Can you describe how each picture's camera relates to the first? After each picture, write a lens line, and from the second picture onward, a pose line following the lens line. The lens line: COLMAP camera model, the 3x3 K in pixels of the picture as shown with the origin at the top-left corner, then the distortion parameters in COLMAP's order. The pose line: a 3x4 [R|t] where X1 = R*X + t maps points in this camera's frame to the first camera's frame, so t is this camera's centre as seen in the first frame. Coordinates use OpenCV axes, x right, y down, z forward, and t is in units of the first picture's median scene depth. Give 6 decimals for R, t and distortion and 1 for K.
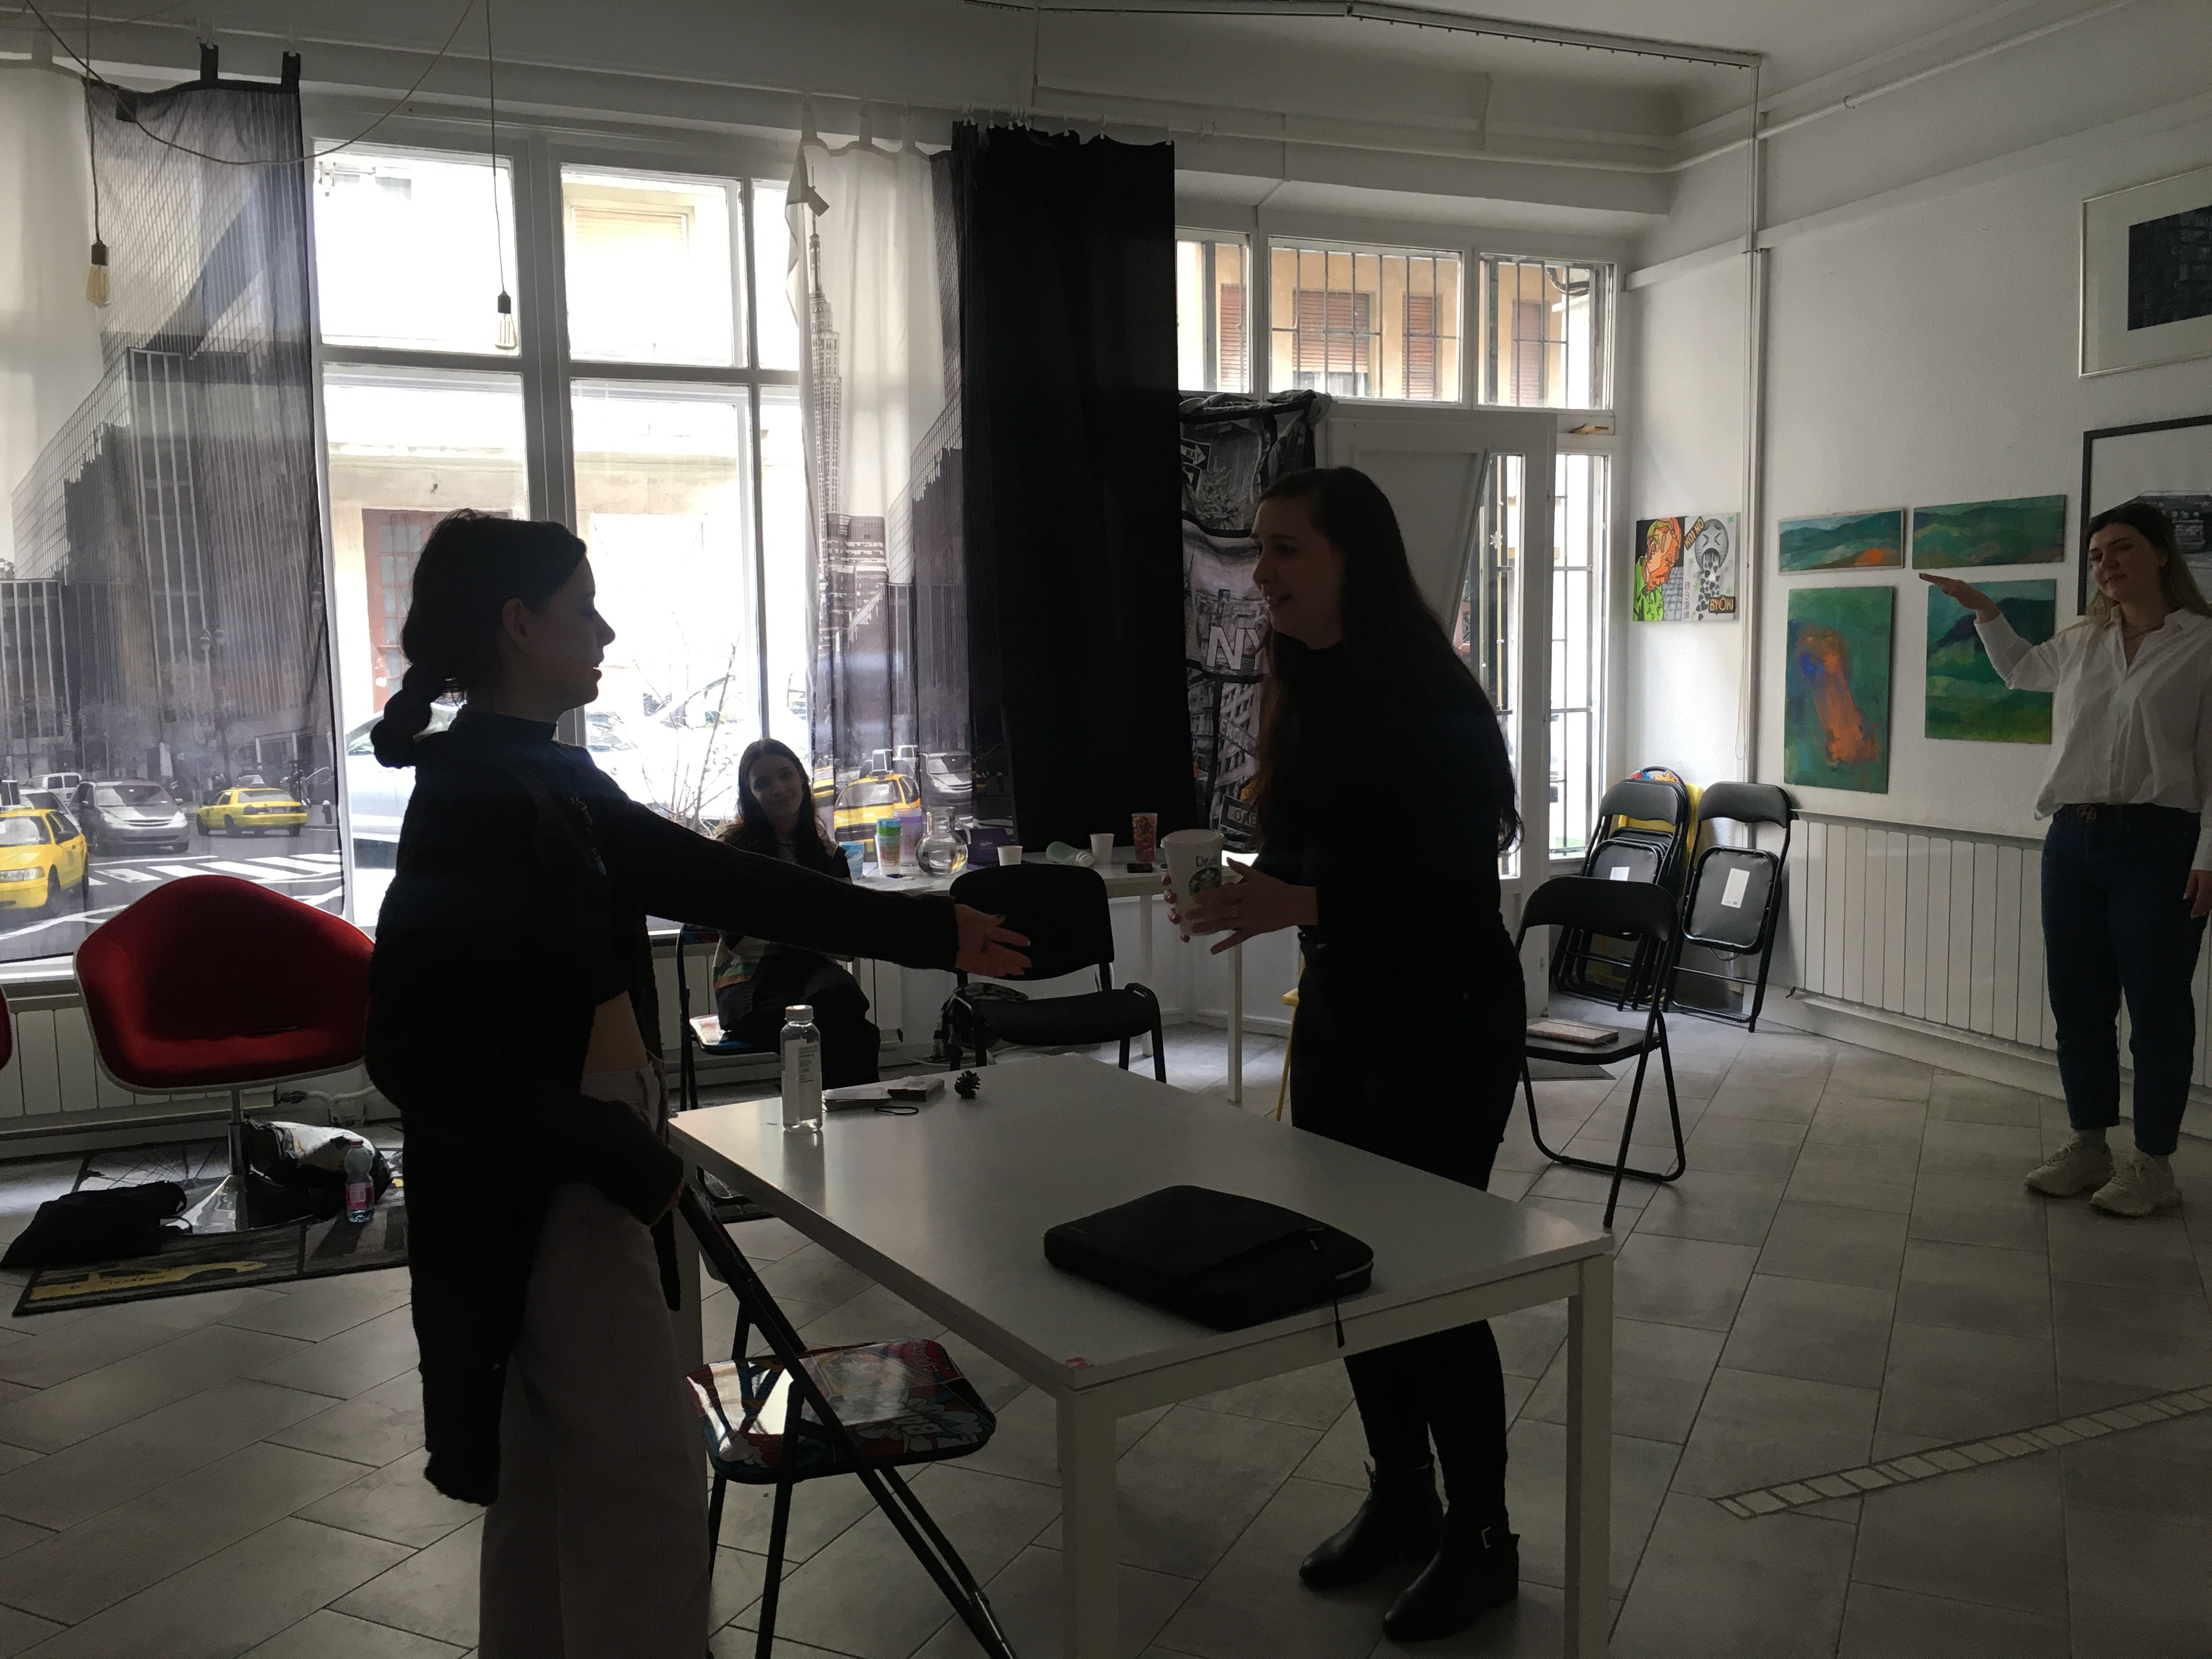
lens RADIAL K [[1887.6, 0, 1106.0], [0, 1887.6, 829.5], [0, 0, 1]] dist [0.105798, -0.135815]
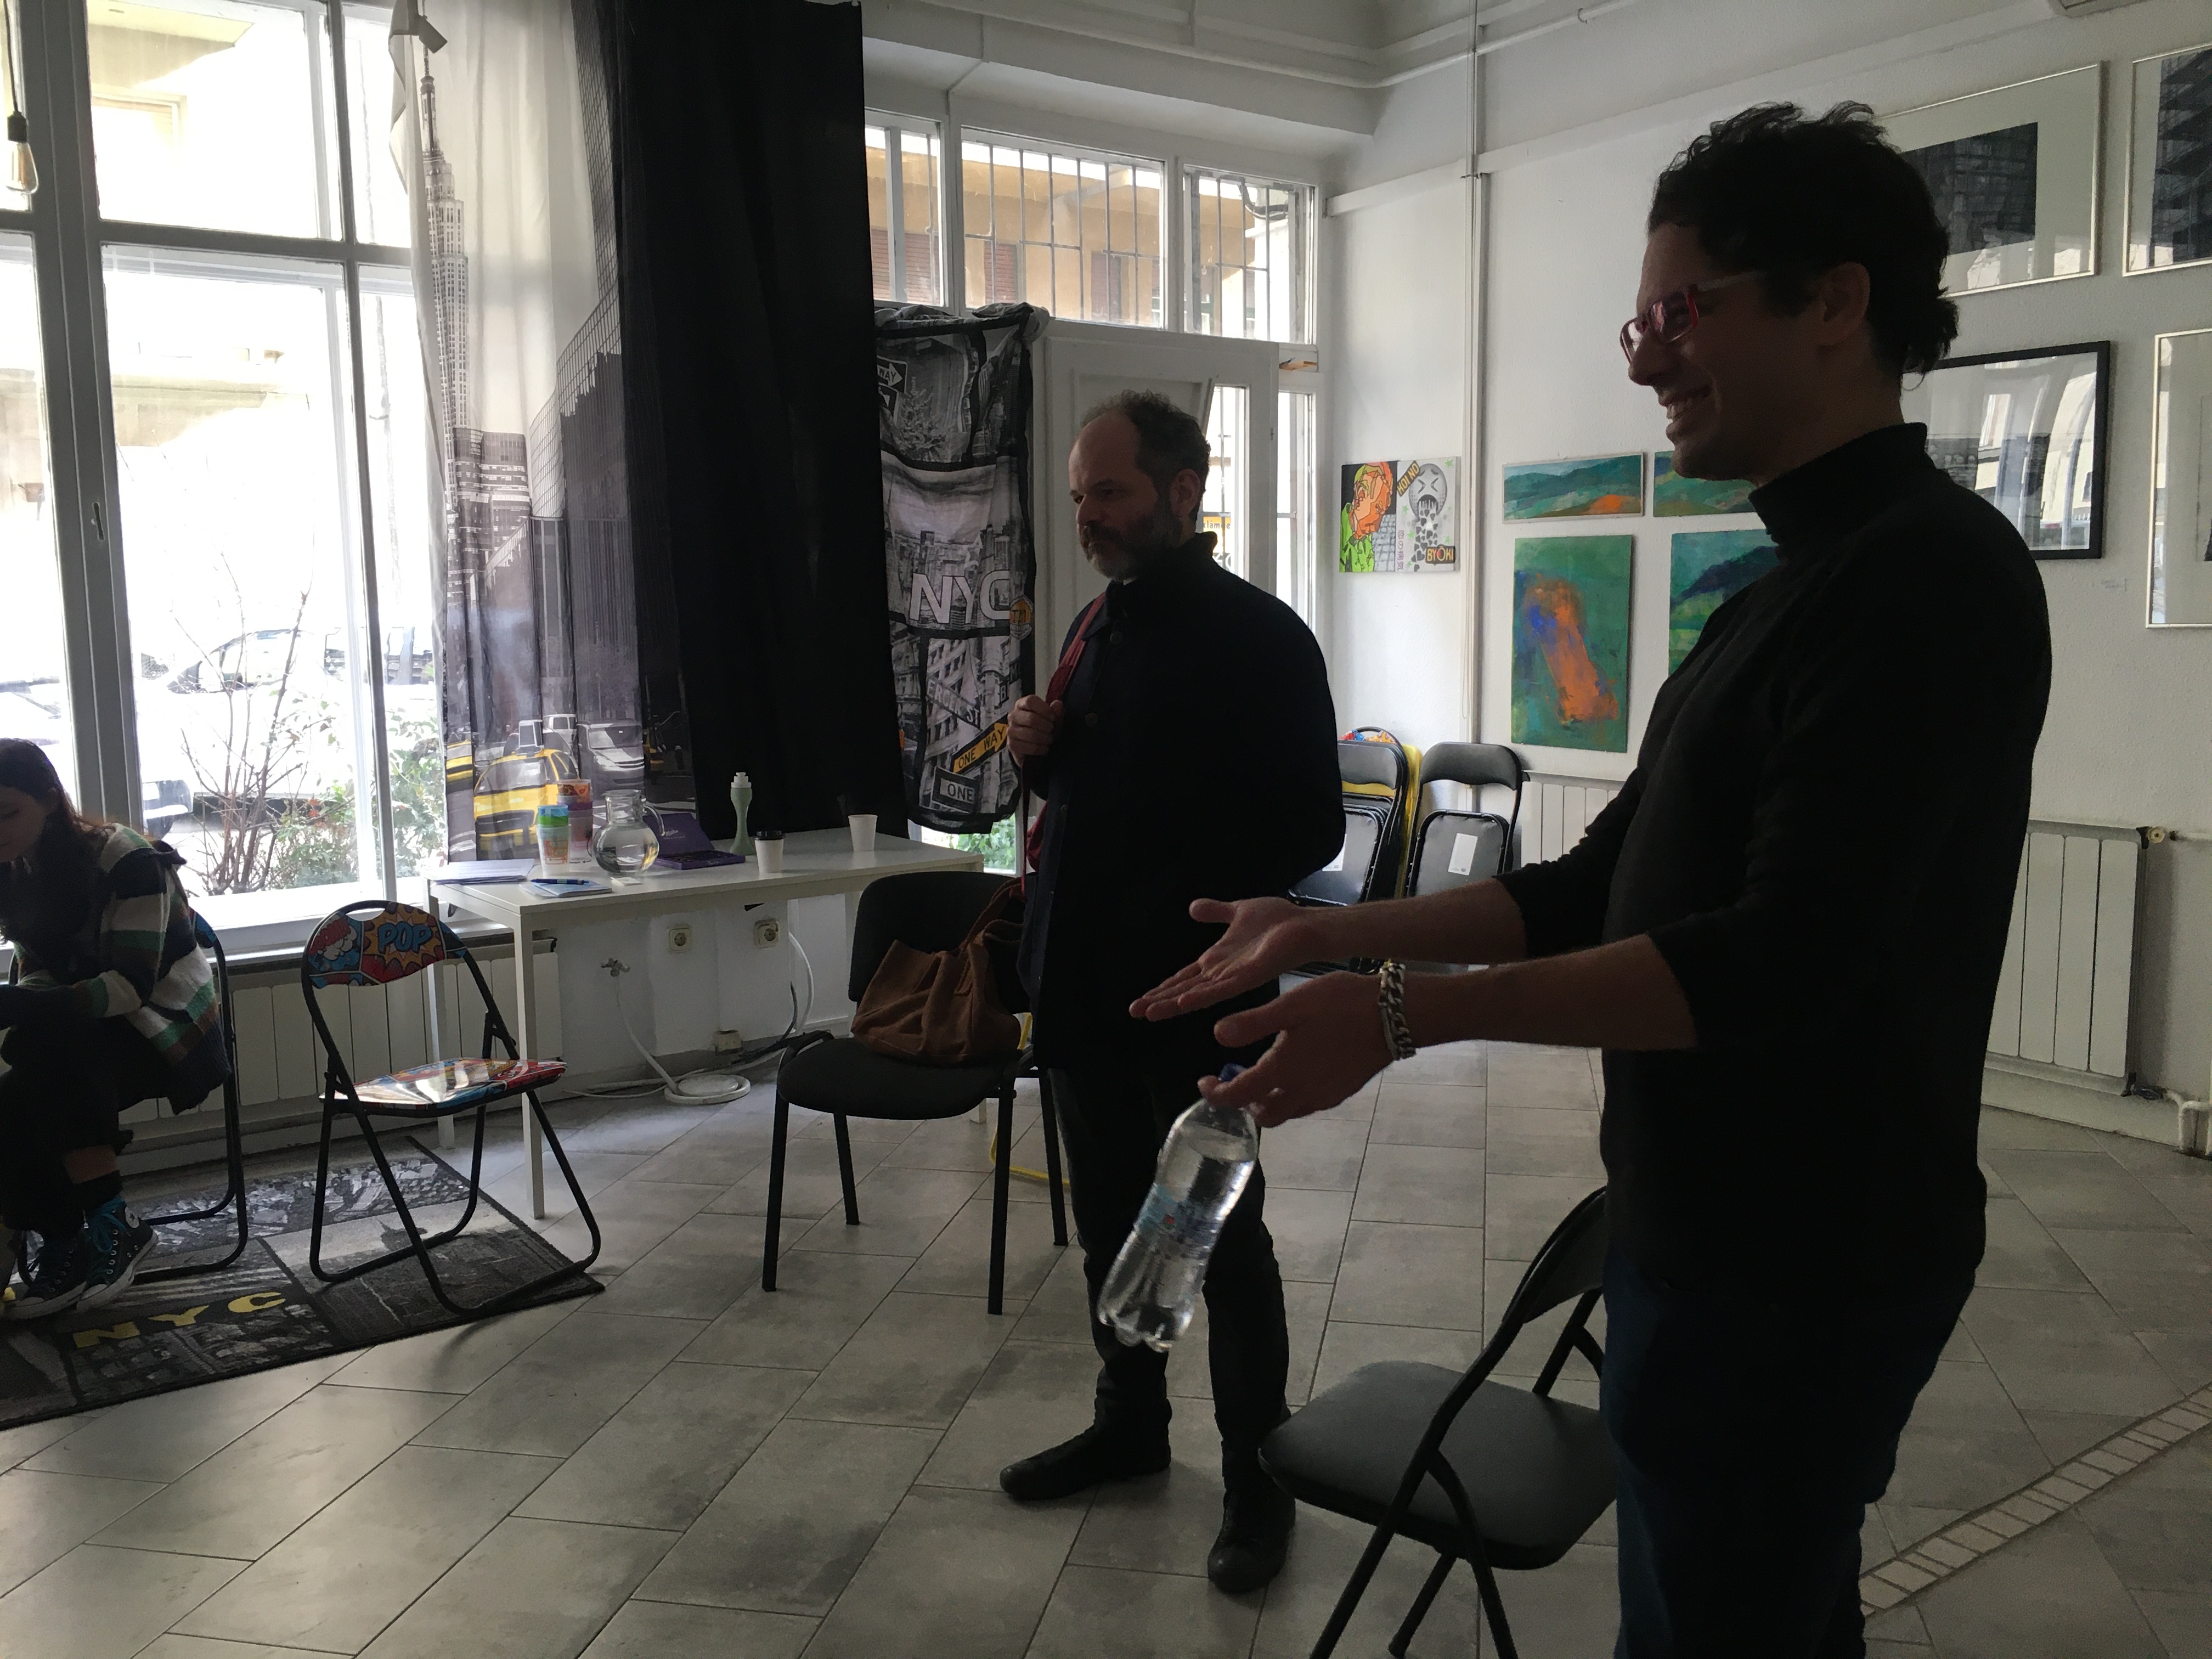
lens RADIAL K [[1887.6, 0, 1106.0], [0, 1887.6, 829.5], [0, 0, 1]] dist [0.105798, -0.135815]
pose [[0.972155, -0.027280, 0.232744, -0.065582], [0.022135, 0.999450, 0.024688, -0.009195], [-0.233289, -0.018849, 0.972225, 0.130397]]
